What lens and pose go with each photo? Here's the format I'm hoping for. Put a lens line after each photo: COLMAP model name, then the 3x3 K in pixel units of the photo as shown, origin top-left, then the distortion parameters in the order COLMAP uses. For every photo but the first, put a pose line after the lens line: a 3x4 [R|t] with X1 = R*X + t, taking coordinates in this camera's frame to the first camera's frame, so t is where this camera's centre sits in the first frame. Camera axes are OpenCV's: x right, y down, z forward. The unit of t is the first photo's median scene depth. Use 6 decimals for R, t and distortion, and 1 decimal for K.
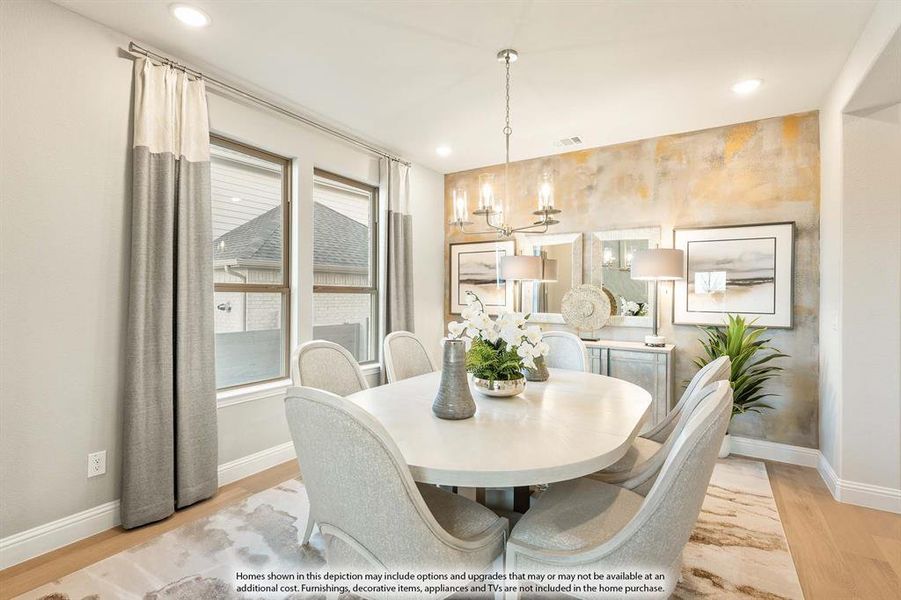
lens RADIAL K [[405.6, 0, 454.8], [0, 405.6, 297.4], [0, 0, 1]] dist [-0.000445, -0.000327]
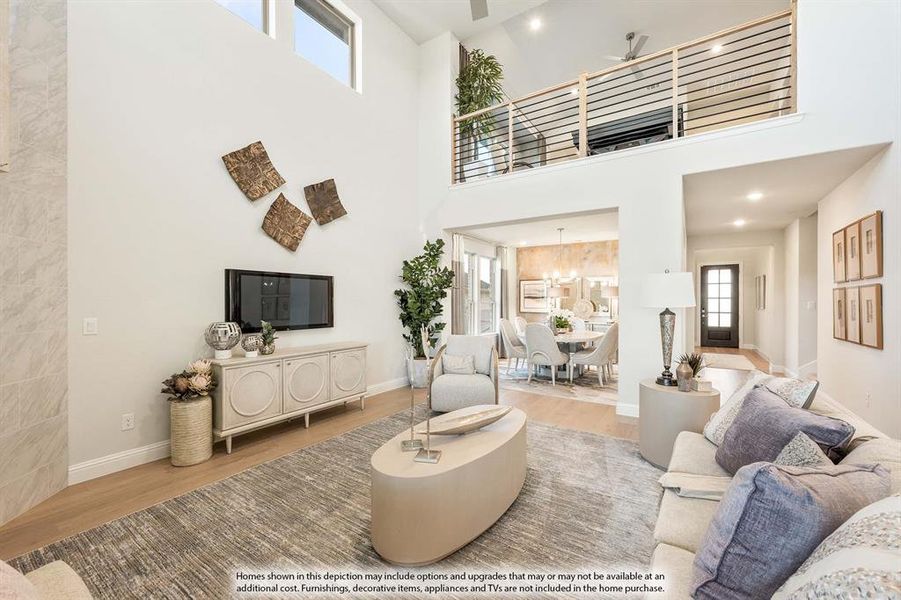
lens RADIAL K [[359.8, 0, 441.7], [0, 359.8, 305.0], [0, 0, 1]] dist [-0.001242, -0.000305]
pose [[0.998918, -0.007105, -0.045960, -0.407379], [0.007351, 0.999959, 0.005194, -0.013702], [0.045922, -0.005526, 0.998930, -1.140827]]
